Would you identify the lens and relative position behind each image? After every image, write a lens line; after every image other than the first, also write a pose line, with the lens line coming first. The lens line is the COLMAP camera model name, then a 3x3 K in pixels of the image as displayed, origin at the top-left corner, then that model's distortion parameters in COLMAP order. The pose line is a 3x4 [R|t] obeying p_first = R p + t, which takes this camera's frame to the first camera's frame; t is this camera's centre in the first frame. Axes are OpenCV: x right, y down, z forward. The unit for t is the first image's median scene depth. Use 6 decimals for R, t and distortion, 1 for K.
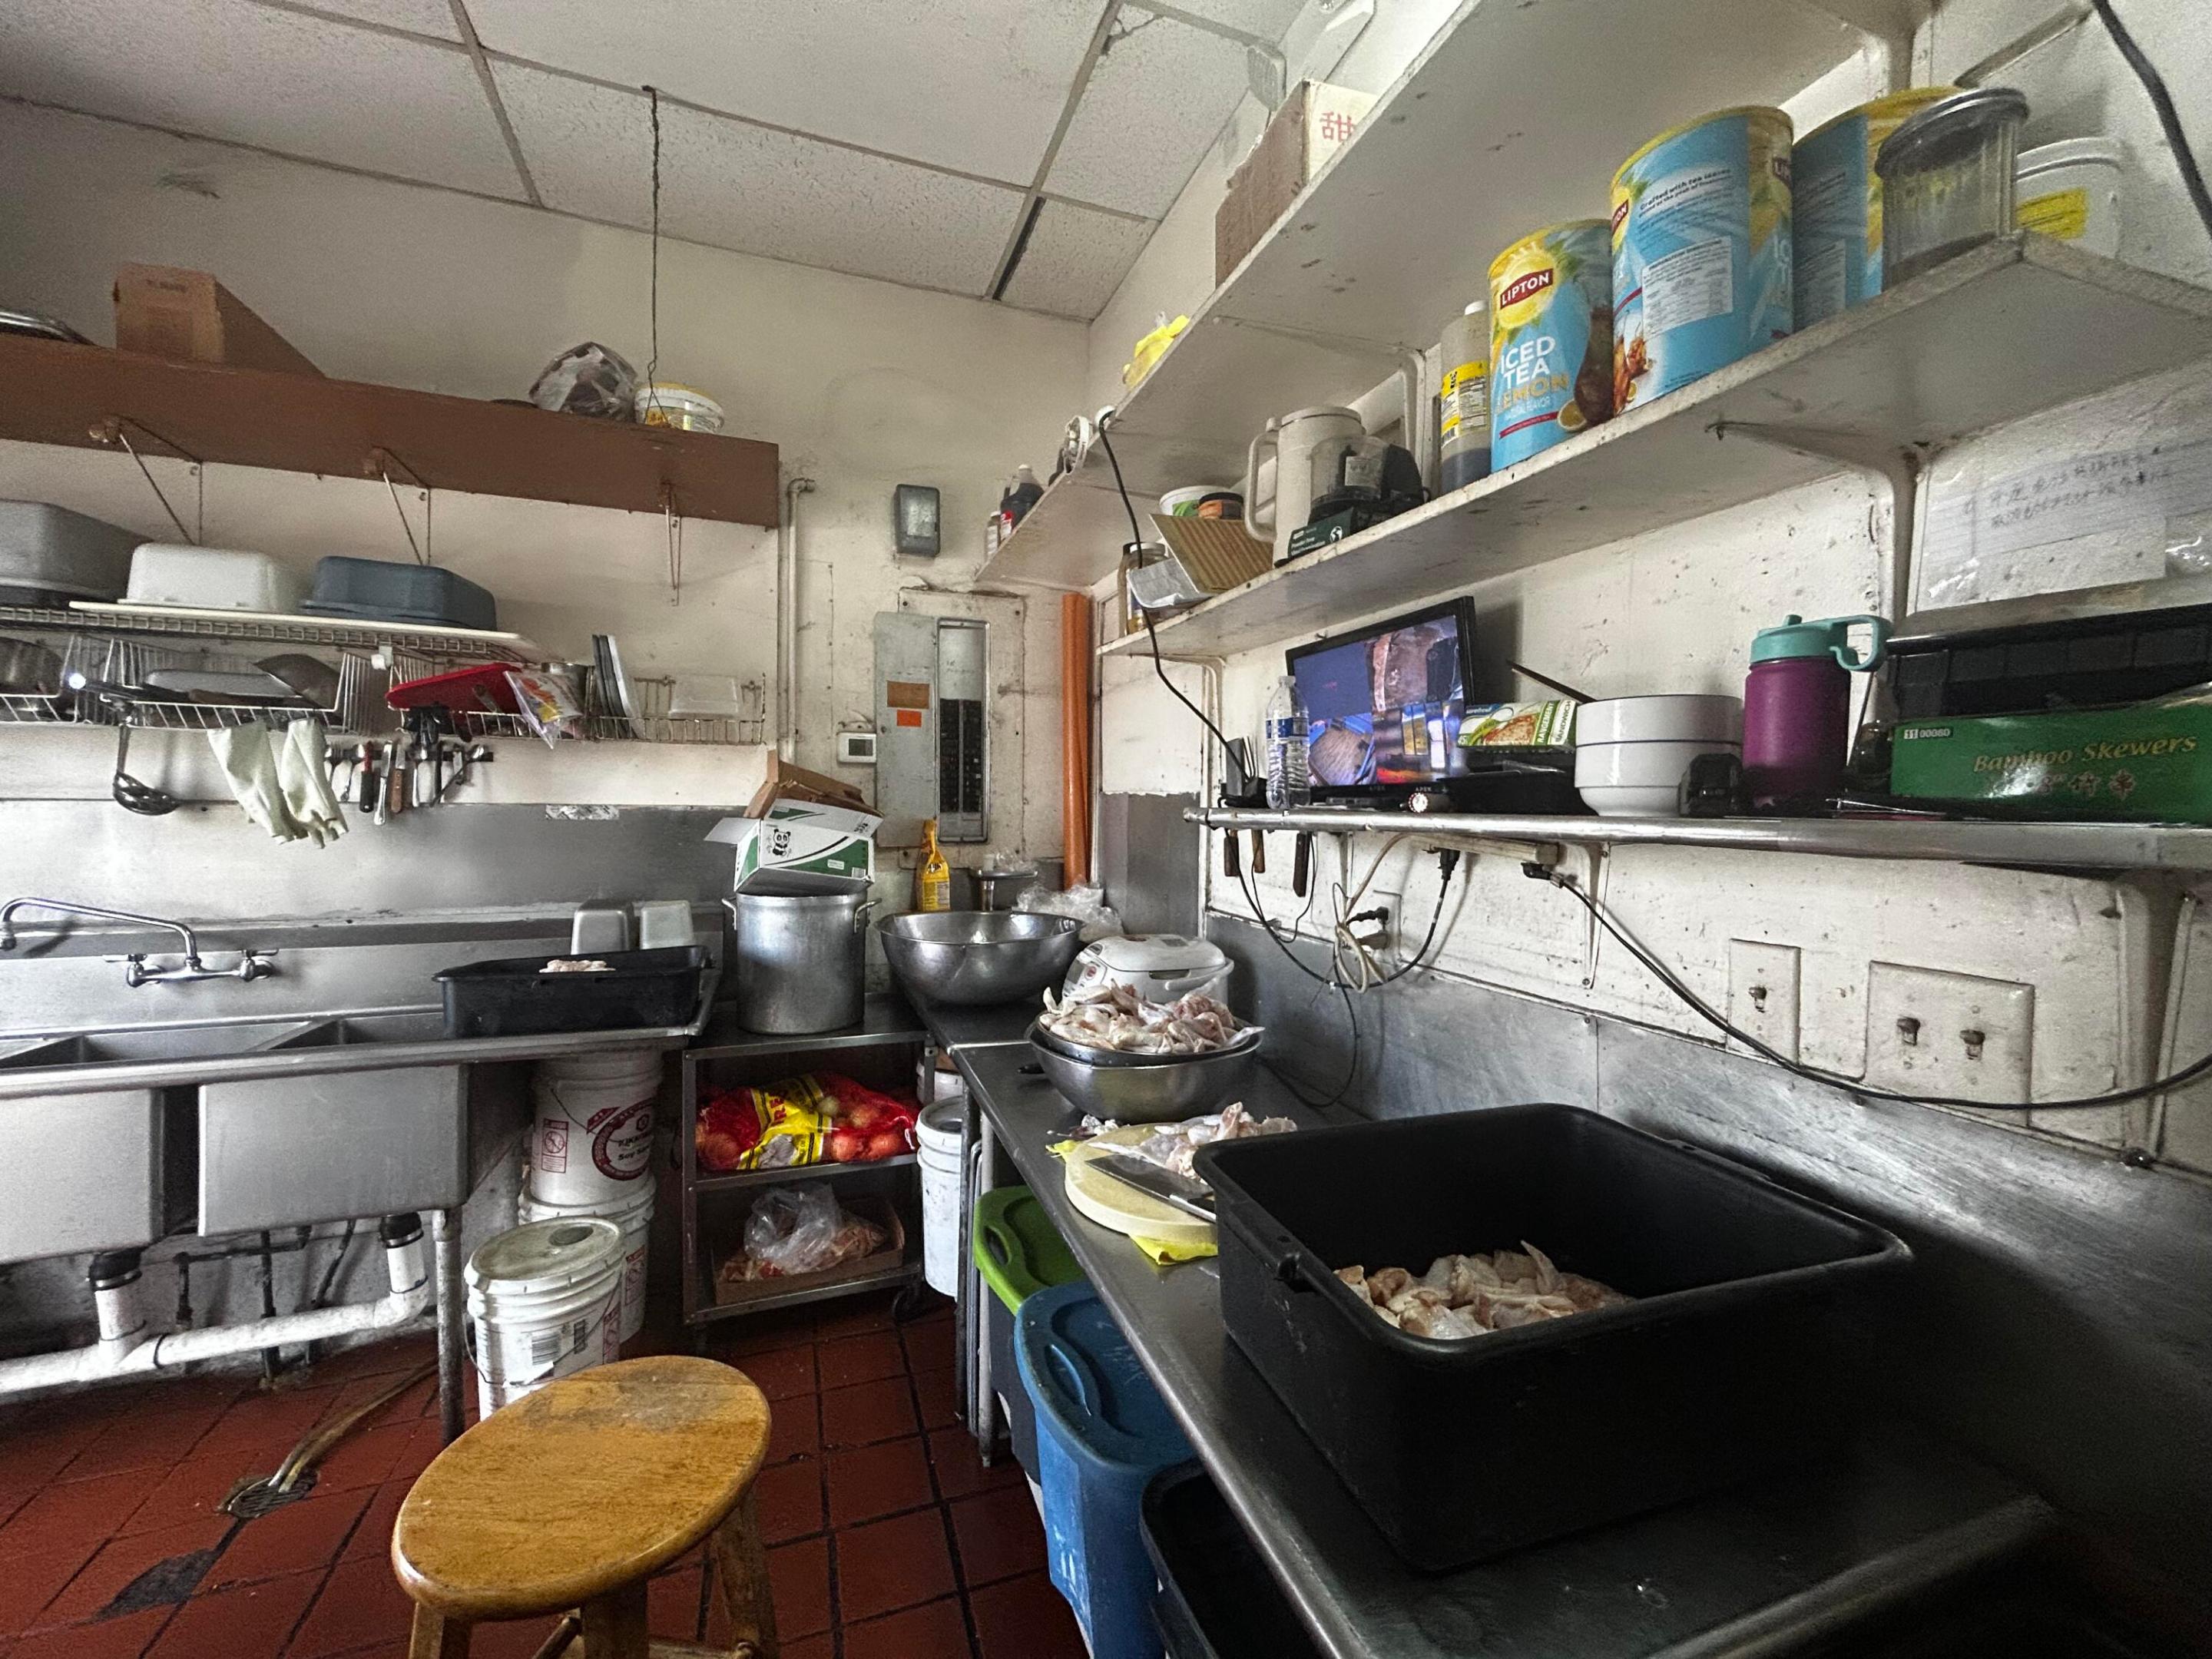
lens RADIAL K [[899.5, 0, 1111.1], [0, 899.5, 820.0], [0, 0, 1]] dist [-0.001389, 0.000096]
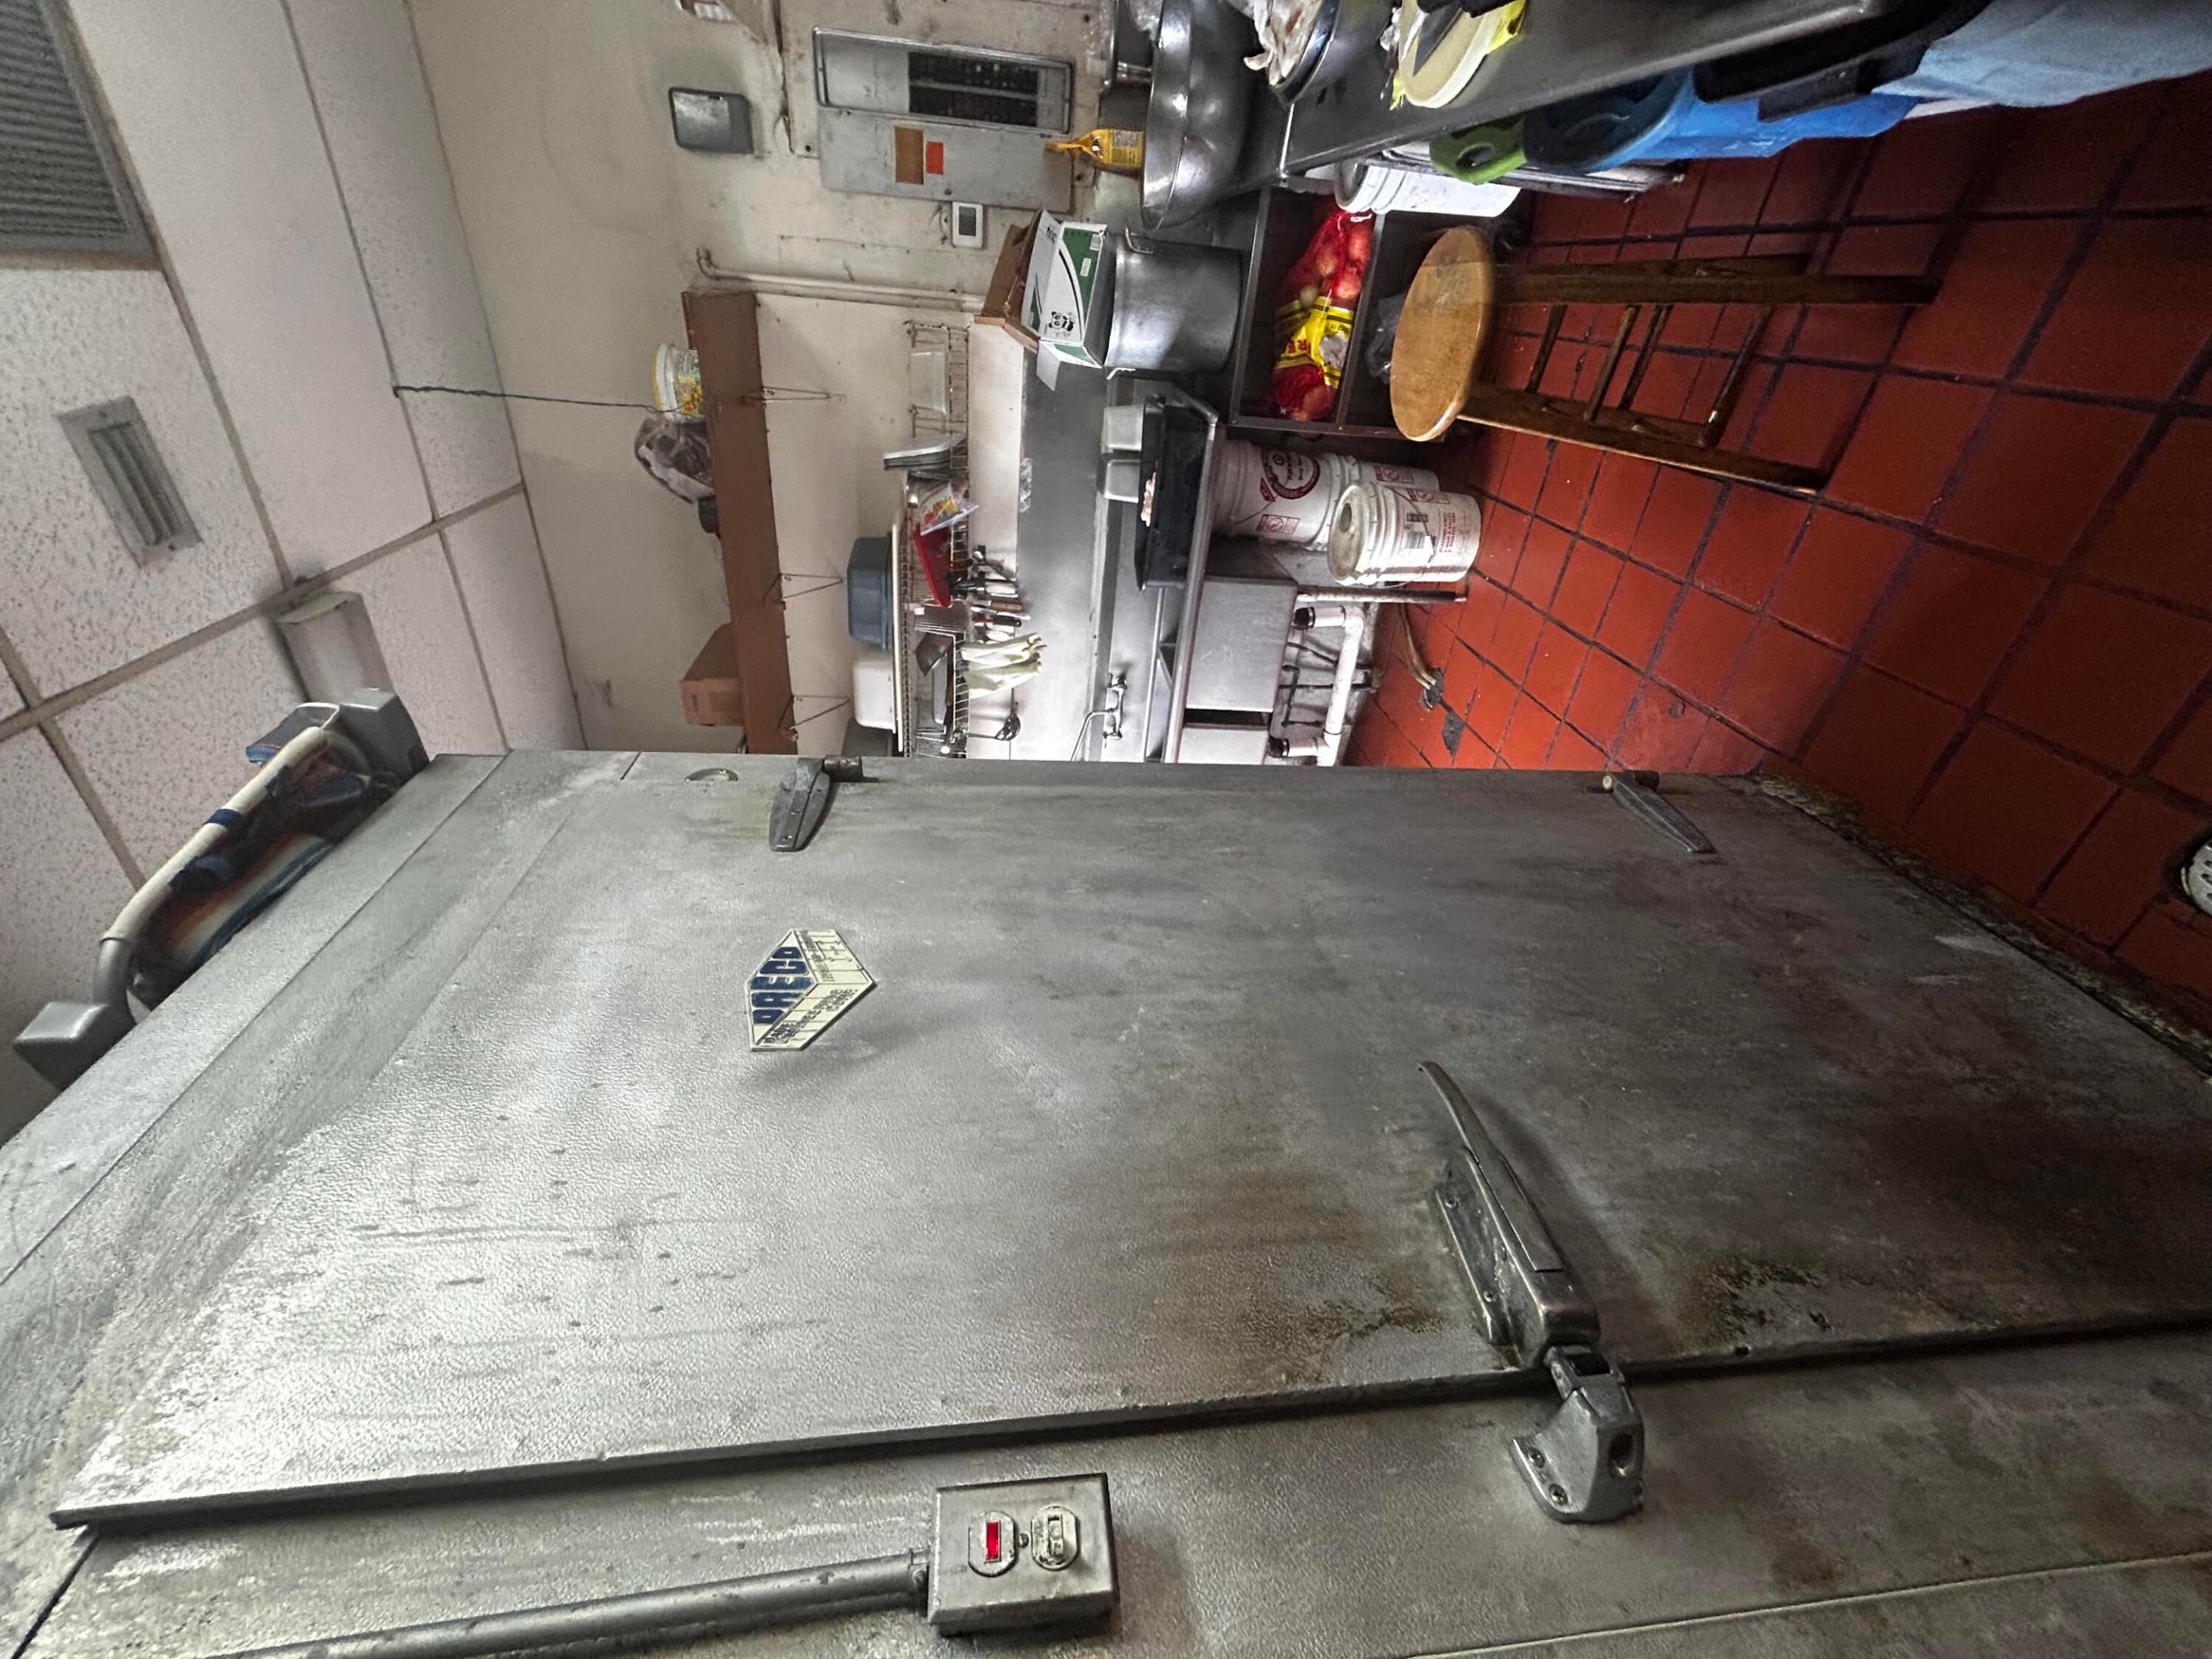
lens RADIAL K [[893.3, 0, 1105.2], [0, 893.3, 823.0], [0, 0, 1]] dist [0.002956, -0.001737]
pose [[0.108042, -0.619992, -0.777134, 0.106563], [0.992622, 0.024005, 0.118850, -0.037843], [-0.055031, -0.784241, 0.618011, -0.150727]]
